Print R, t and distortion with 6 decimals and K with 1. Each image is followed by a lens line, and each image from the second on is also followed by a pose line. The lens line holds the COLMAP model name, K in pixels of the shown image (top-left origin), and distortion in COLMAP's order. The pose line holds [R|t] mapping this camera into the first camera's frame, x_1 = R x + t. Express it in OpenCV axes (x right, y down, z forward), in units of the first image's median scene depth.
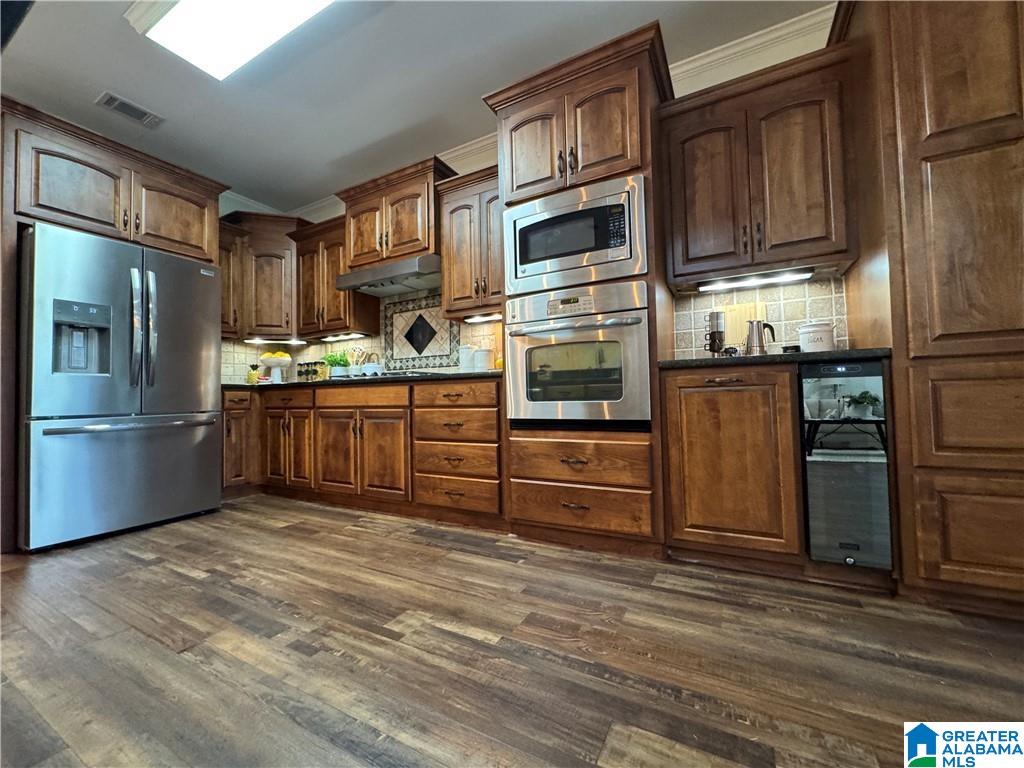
lens RADIAL K [[410.3, 0, 512.8], [0, 410.3, 382.0], [0, 0, 1]] dist [-0.001075, -0.000286]
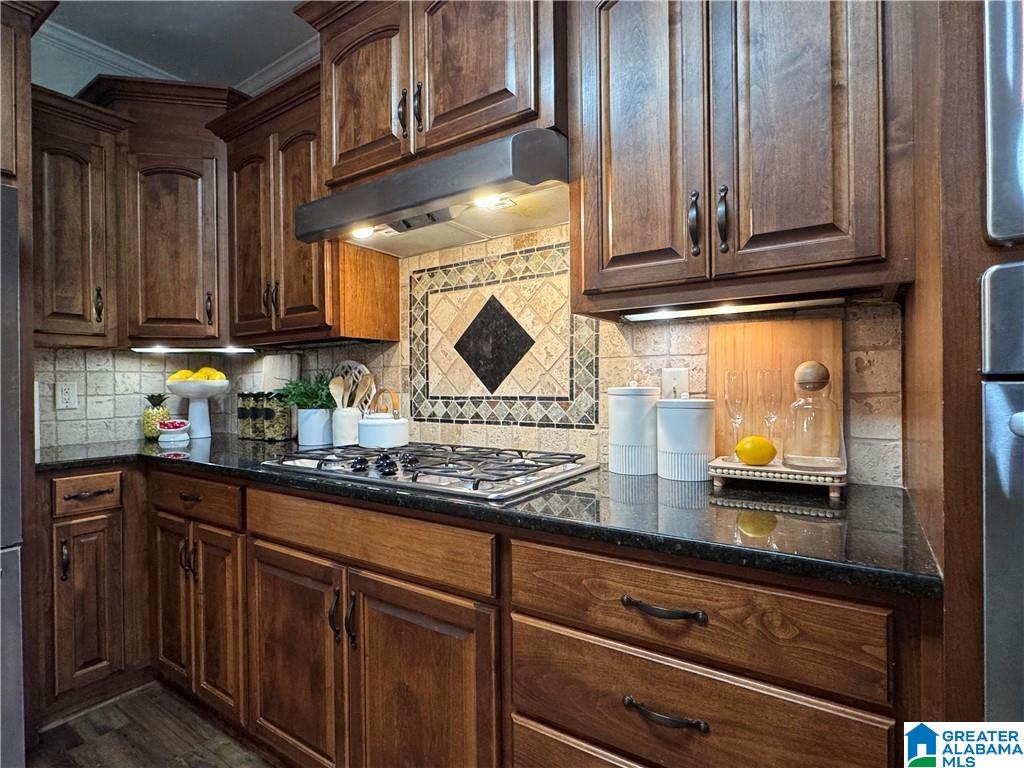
lens RADIAL K [[518.6, 0, 510.7], [0, 518.6, 382.5], [0, 0, 1]] dist [-0.005771, 0.001025]
pose [[0.995638, 0.009874, -0.092779, -0.197029], [-0.006613, 0.999352, 0.035390, -0.119274], [0.093068, -0.034622, 0.995058, 0.586225]]
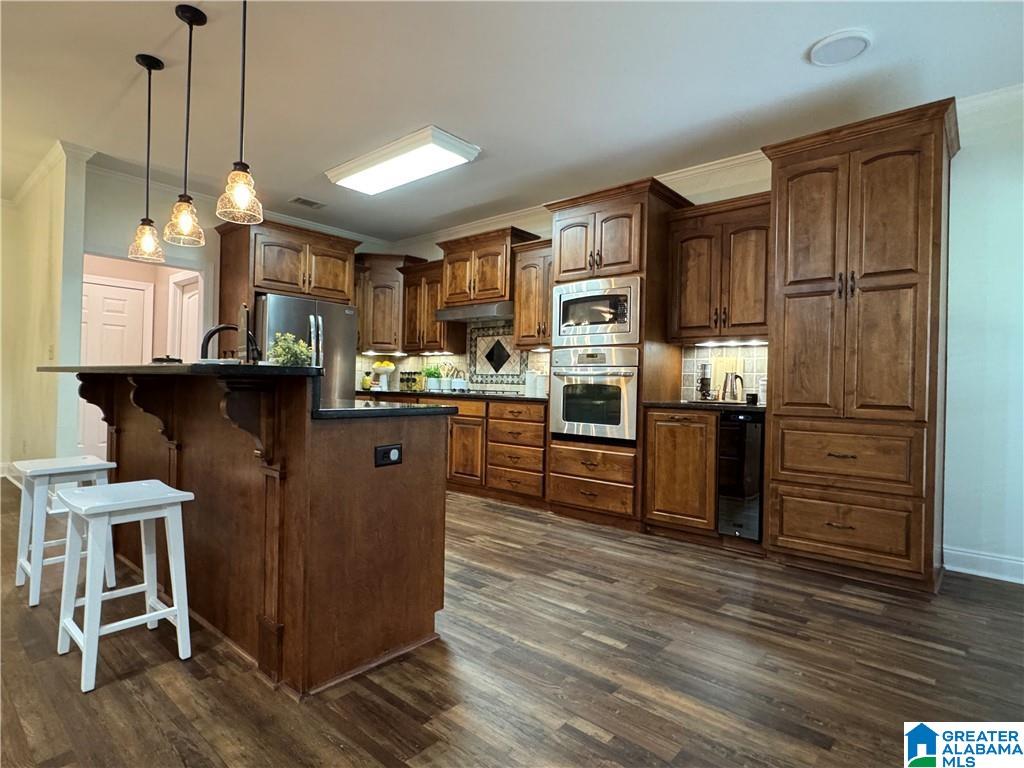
lens RADIAL K [[551.5, 0, 509.7], [0, 551.5, 381.3], [0, 0, 1]] dist [0.004633, 0.000939]
pose [[0.974777, 0.043787, -0.218845, 0.219935], [-0.037286, 0.998735, 0.033747, -0.122784], [0.220046, -0.024736, 0.975176, -0.762984]]
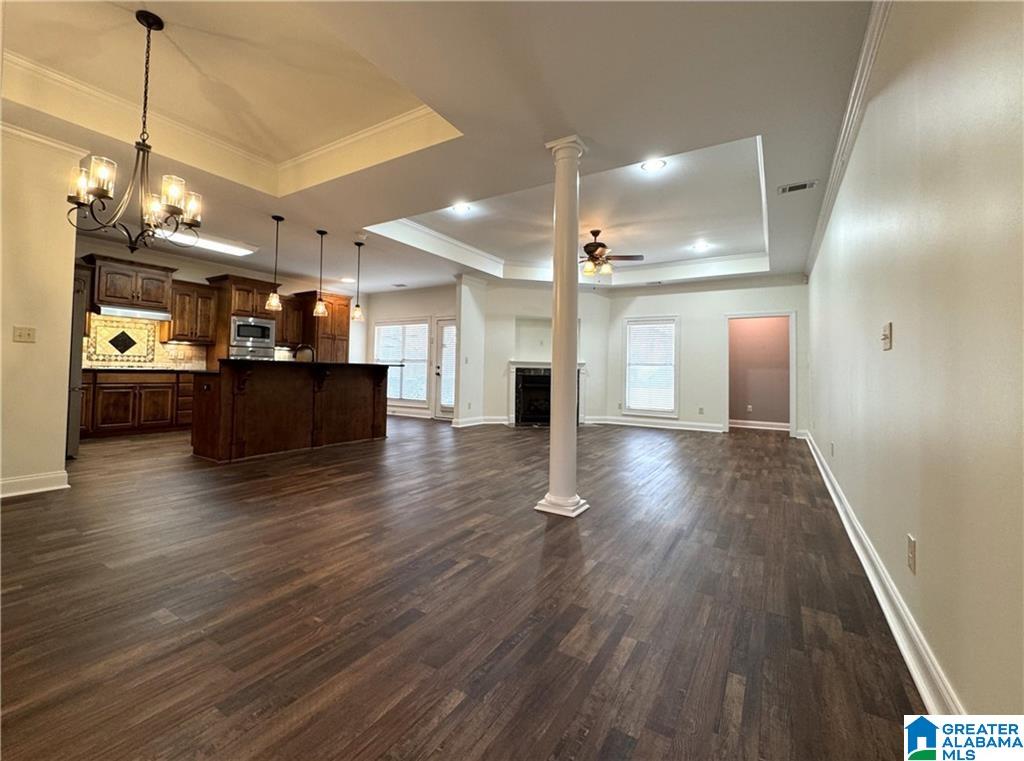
lens RADIAL K [[439.2, 0, 479.7], [0, 439.2, 360.7], [0, 0, 1]] dist [0.000705, 0.000030]
pose [[0.074284, 0.046082, 0.996172, -2.502713], [-0.057725, 0.997455, -0.041837, -0.058624], [-0.995565, -0.054397, 0.076755, -0.855174]]
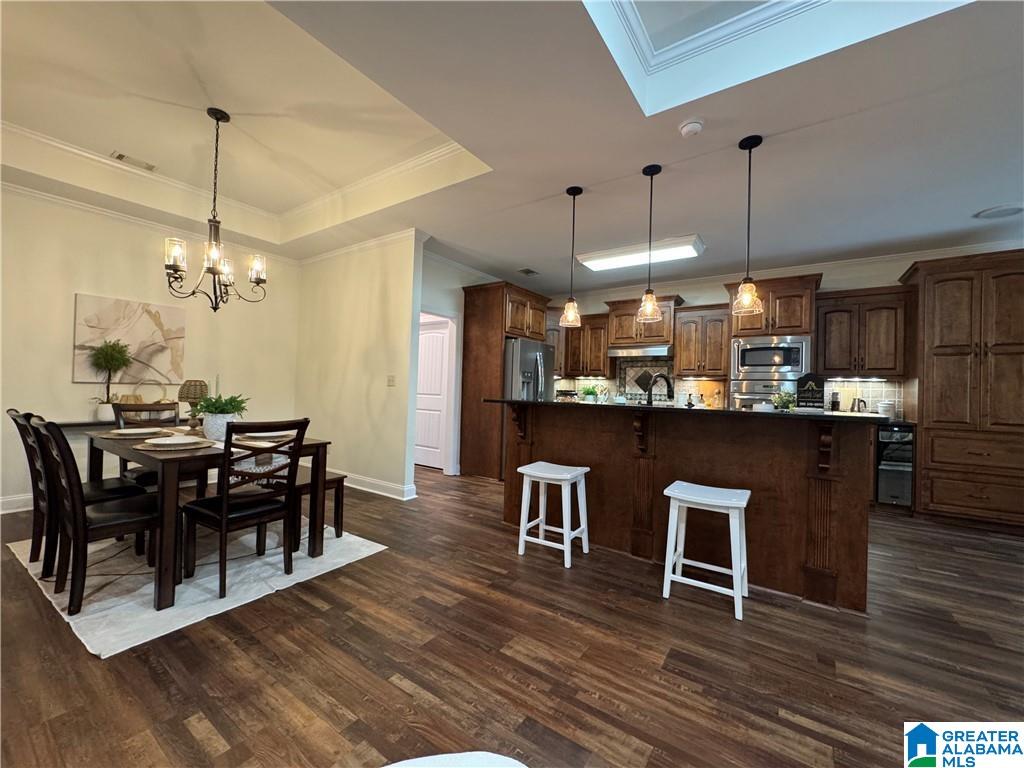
lens RADIAL K [[410.3, 0, 512.9], [0, 410.3, 383.9], [0, 0, 1]] dist [-0.001075, -0.000286]
pose [[0.993421, 0.049244, -0.103388, -0.770654], [-0.046926, 0.998592, 0.024736, -0.152811], [0.104460, -0.019722, 0.994333, -1.040775]]
